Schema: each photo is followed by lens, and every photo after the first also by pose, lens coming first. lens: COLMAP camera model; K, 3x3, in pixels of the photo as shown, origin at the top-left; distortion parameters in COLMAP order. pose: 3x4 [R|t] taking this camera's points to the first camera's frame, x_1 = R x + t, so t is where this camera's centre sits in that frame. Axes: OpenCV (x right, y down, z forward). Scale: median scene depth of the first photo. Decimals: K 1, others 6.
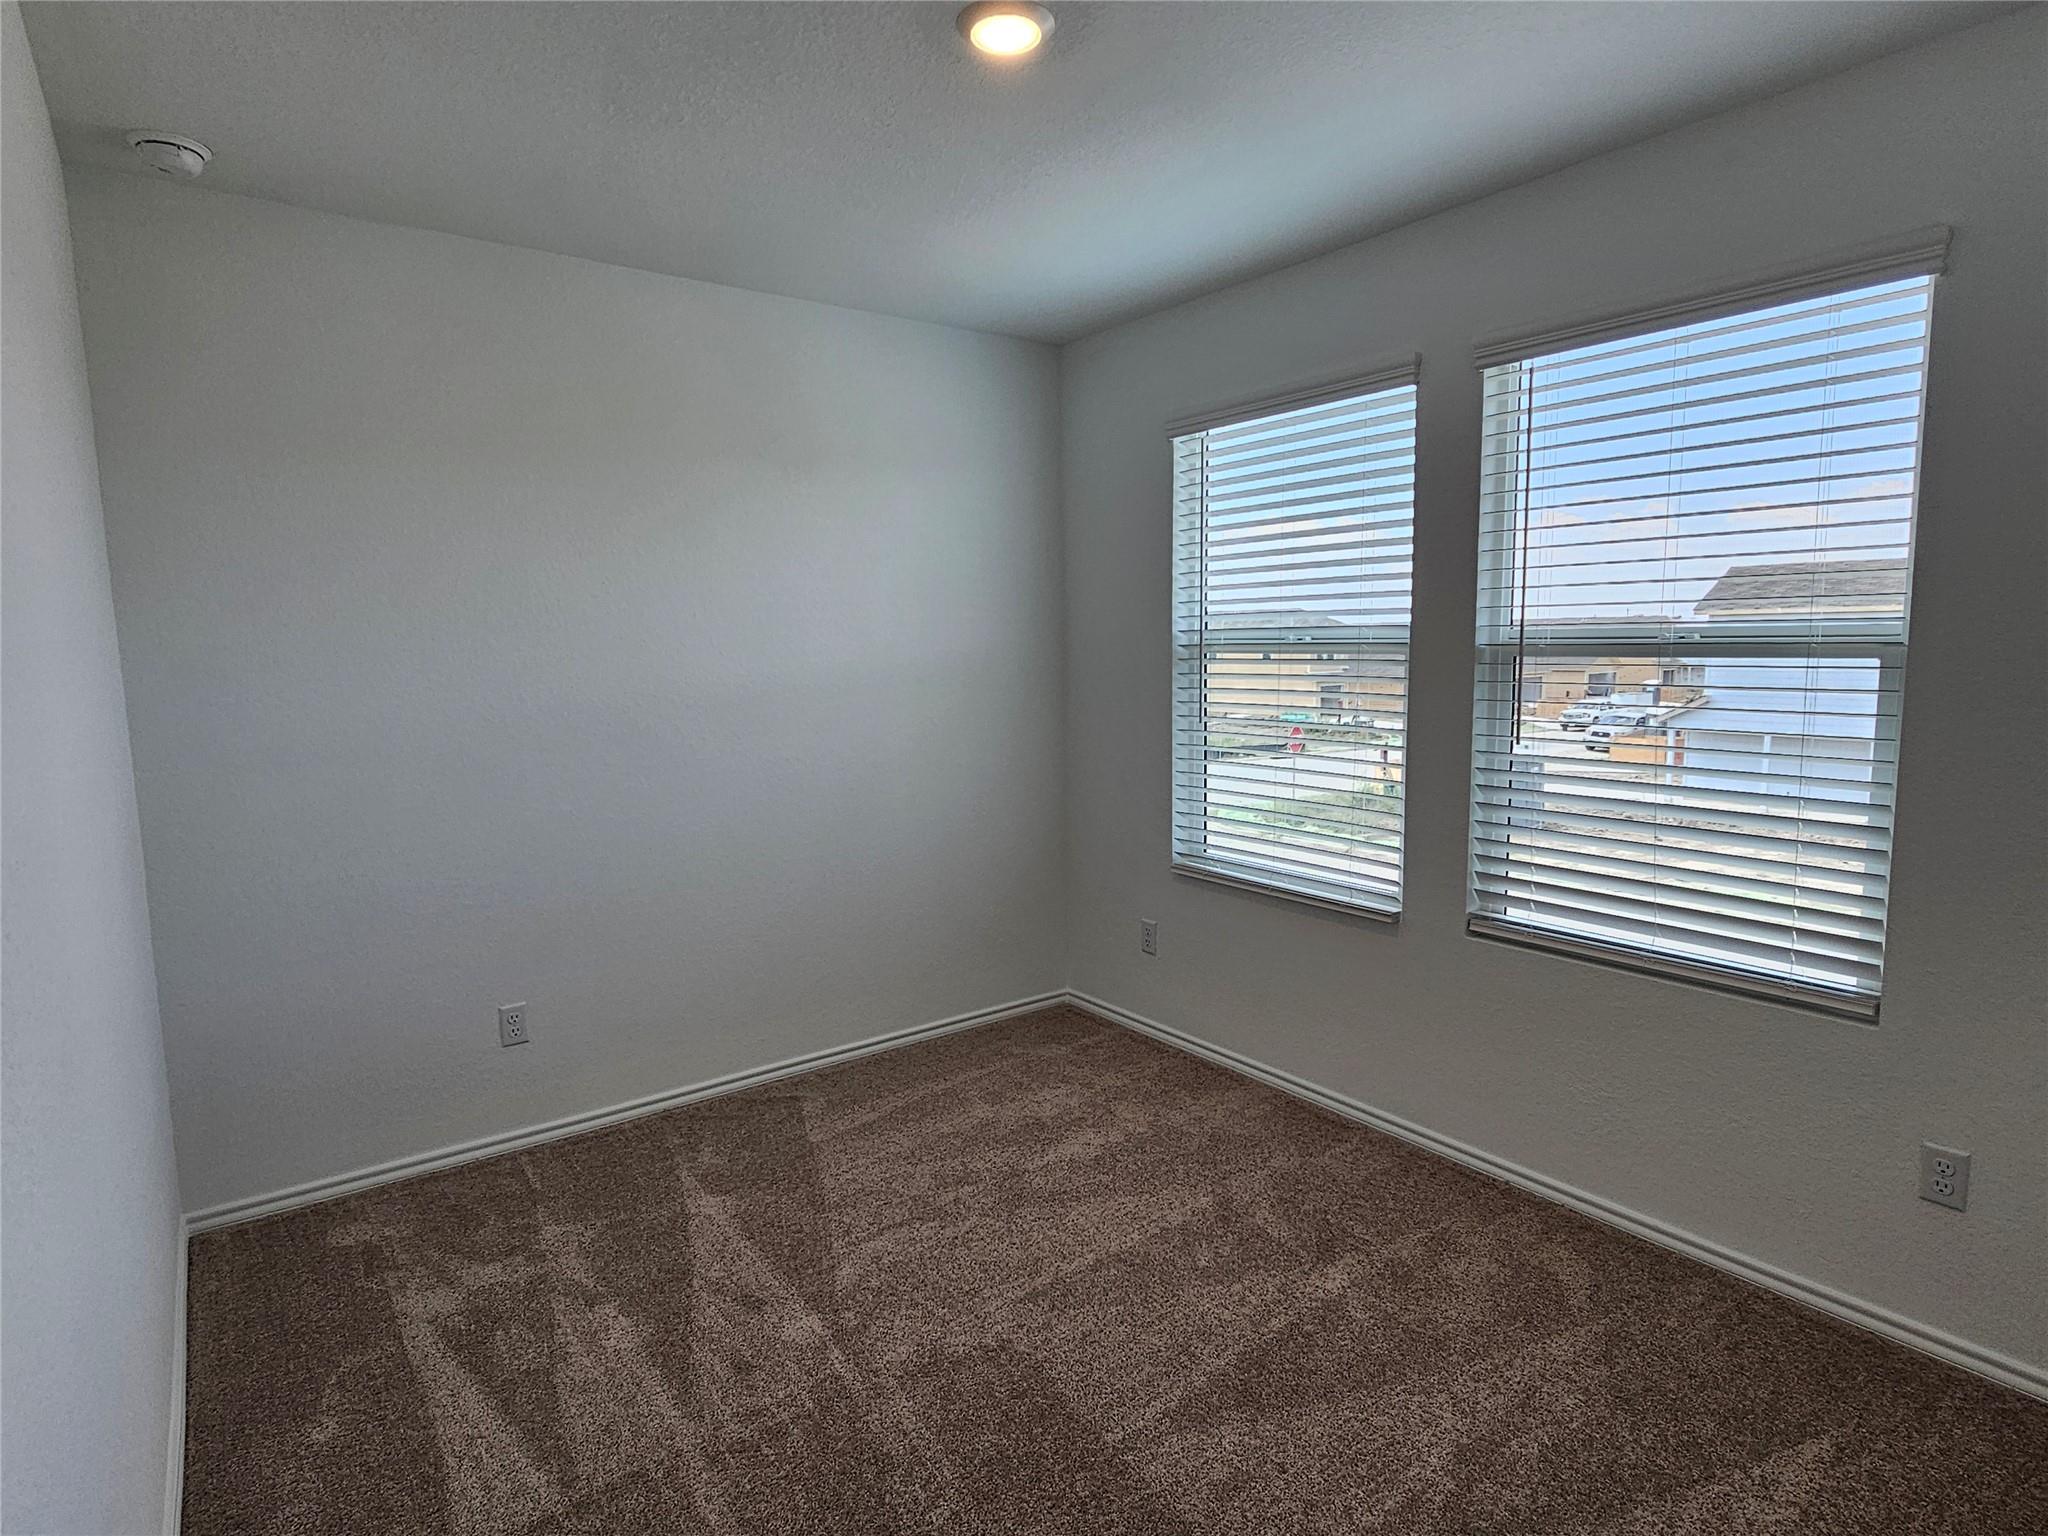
lens RADIAL K [[1084.9, 0, 1031.0], [0, 1084.9, 759.2], [0, 0, 1]] dist [-0.002499, 0.000686]
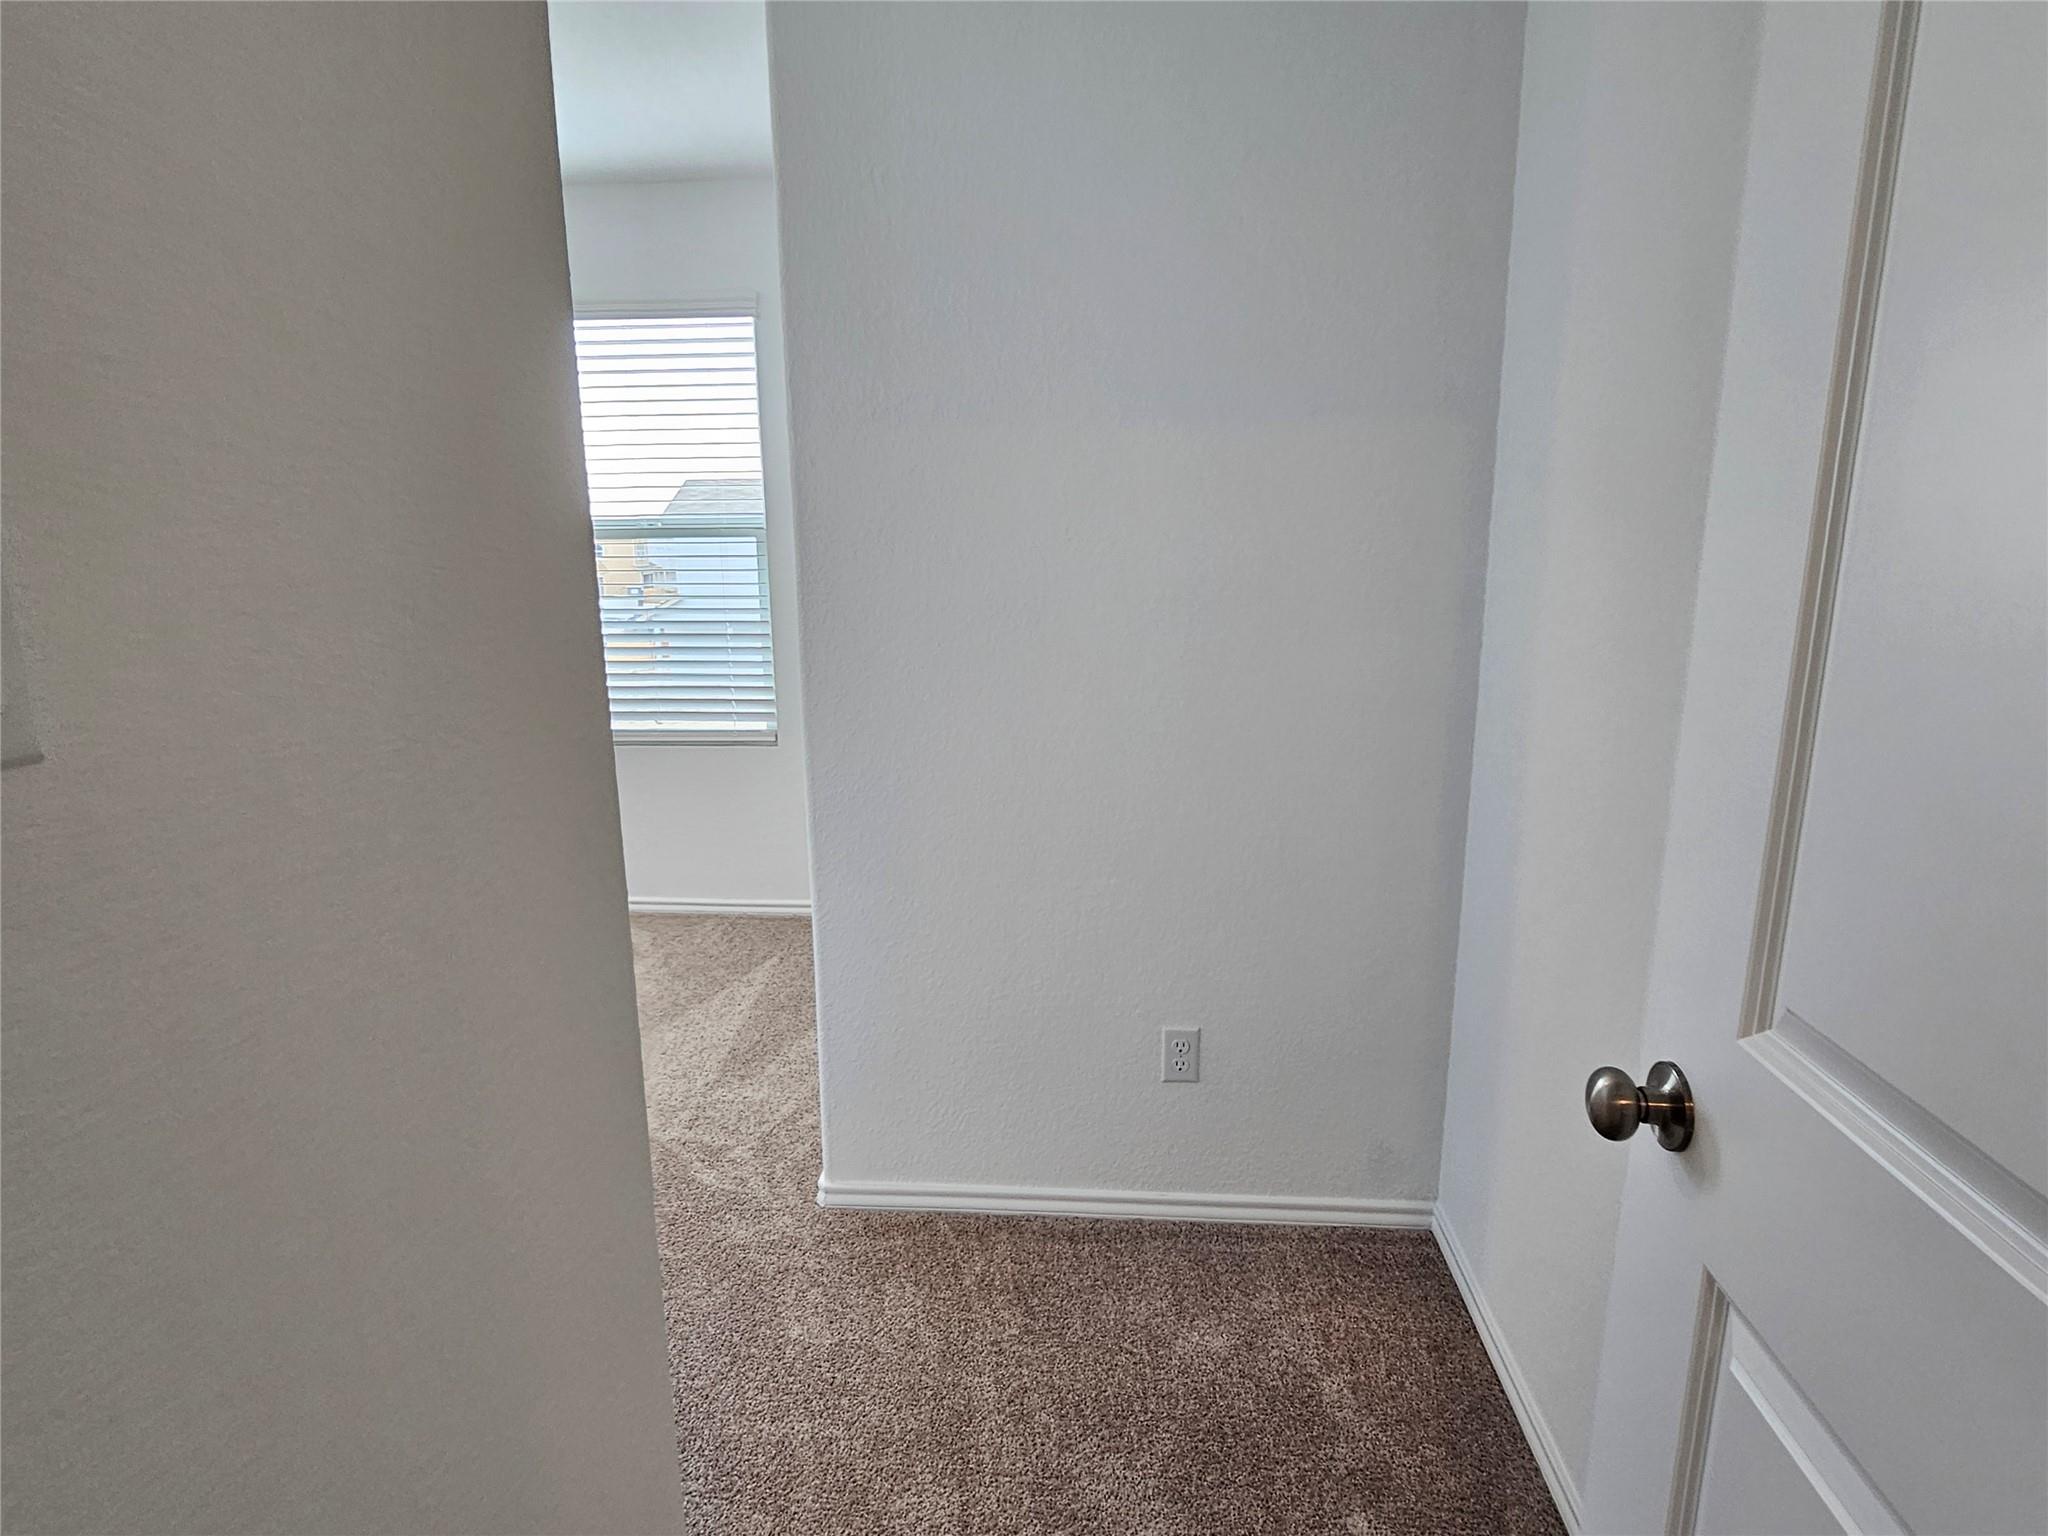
lens RADIAL K [[1084.9, 0, 1008.9], [0, 1084.9, 747.7], [0, 0, 1]] dist [-0.002499, 0.000686]
pose [[0.659397, -0.153943, 0.735865, -0.260420], [0.084554, 0.987786, 0.130878, 0.043717], [-0.747025, -0.024080, 0.664360, -0.434785]]
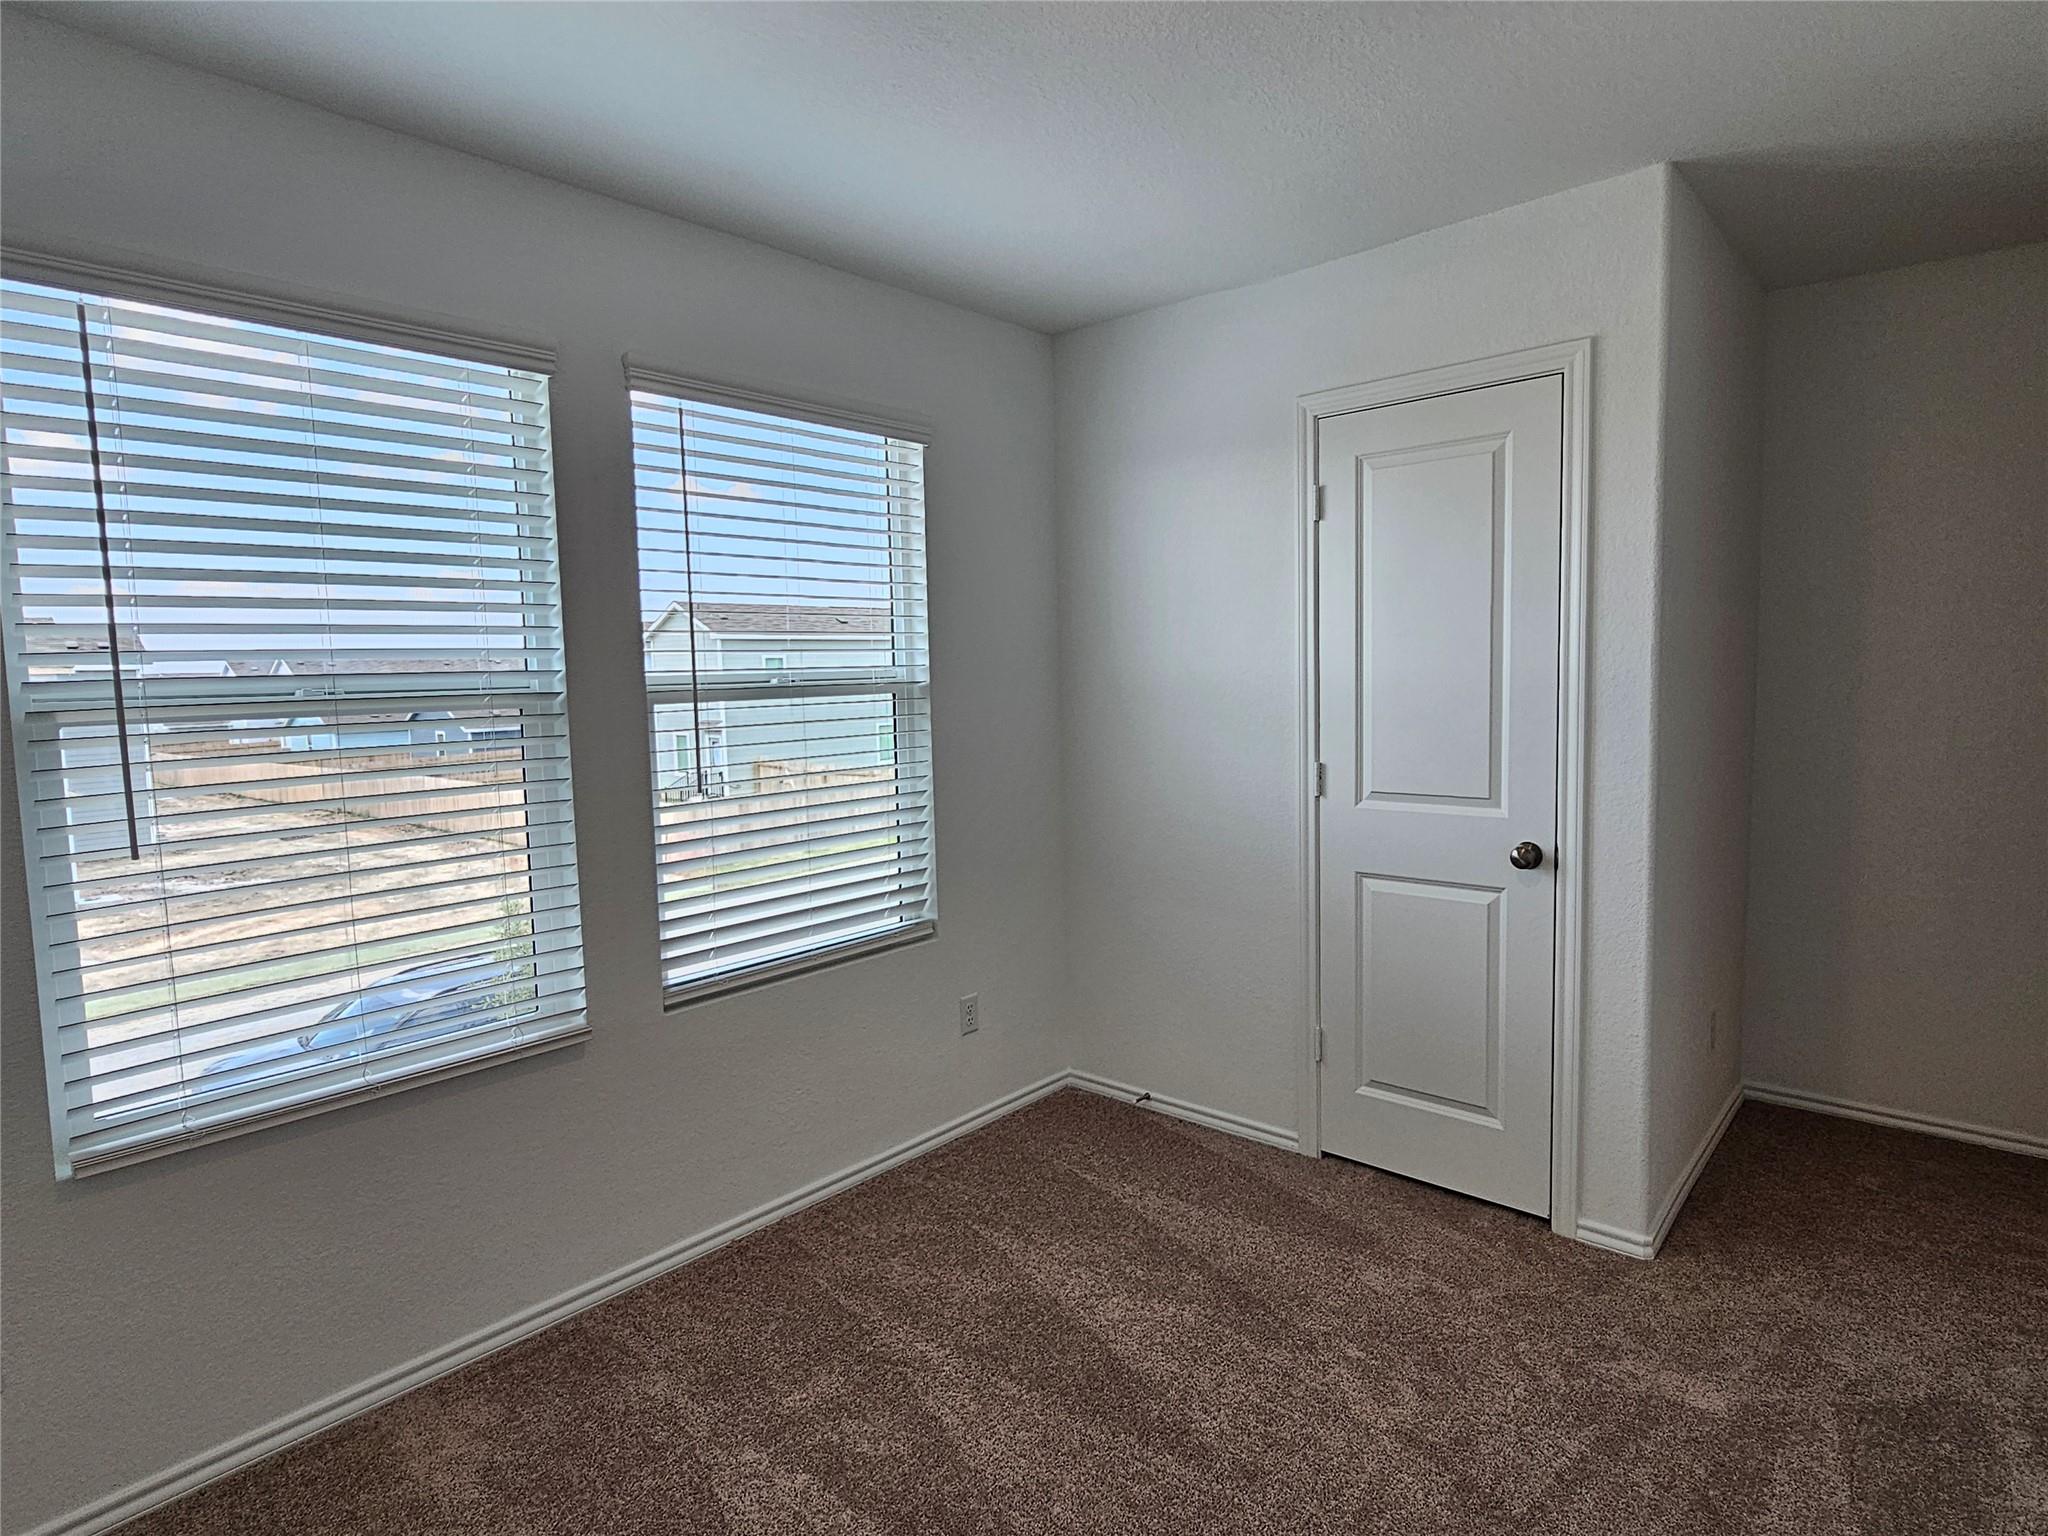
lens RADIAL K [[1084.9, 0, 1018.0], [0, 1084.9, 767.8], [0, 0, 1]] dist [-0.002499, 0.000686]
pose [[-0.170103, -0.067469, 0.983114, -0.624000], [0.140299, 0.985832, 0.091930, -0.096155], [-0.975388, 0.153568, -0.158228, 0.989388]]
